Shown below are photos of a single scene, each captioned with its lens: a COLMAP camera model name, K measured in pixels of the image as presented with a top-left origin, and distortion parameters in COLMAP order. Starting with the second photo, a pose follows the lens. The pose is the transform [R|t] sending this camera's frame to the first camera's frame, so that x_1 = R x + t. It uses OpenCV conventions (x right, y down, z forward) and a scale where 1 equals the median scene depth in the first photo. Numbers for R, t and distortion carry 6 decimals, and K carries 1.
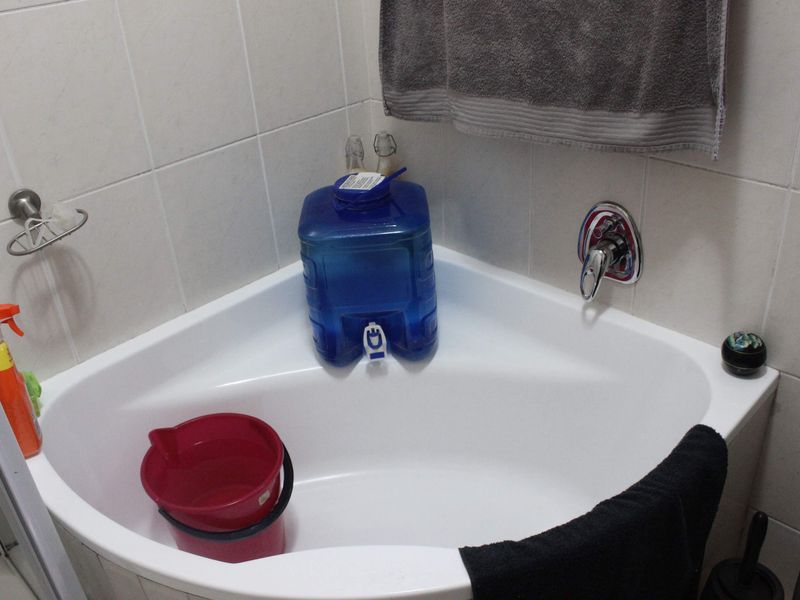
lens RADIAL K [[736.8, 0, 400.0], [0, 736.8, 300.0], [0, 0, 1]] dist [-0.182362, 0.166505]
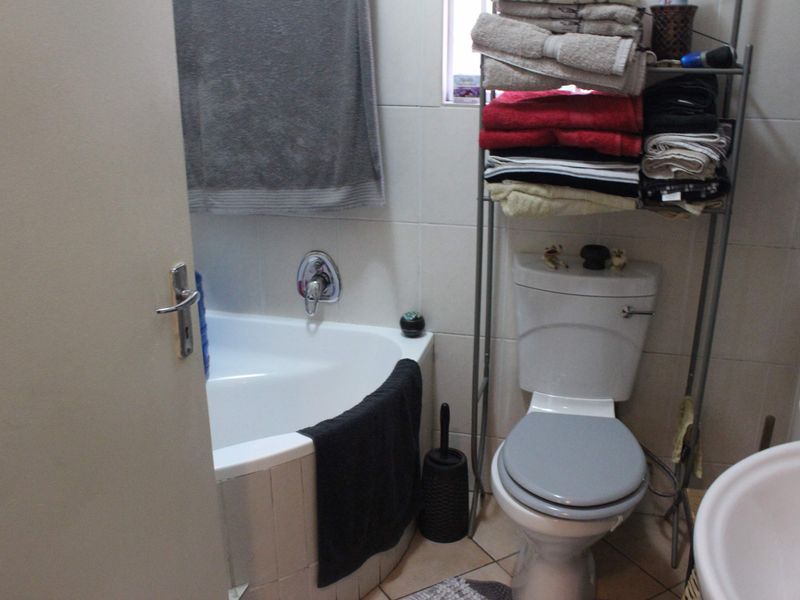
lens RADIAL K [[736.8, 0, 400.0], [0, 736.8, 300.0], [0, 0, 1]] dist [-0.182362, 0.166505]
pose [[0.852517, -0.104607, 0.512126, -0.445771], [0.206201, 0.967615, -0.145609, 0.277706], [-0.480309, 0.229735, 0.846478, -0.492880]]
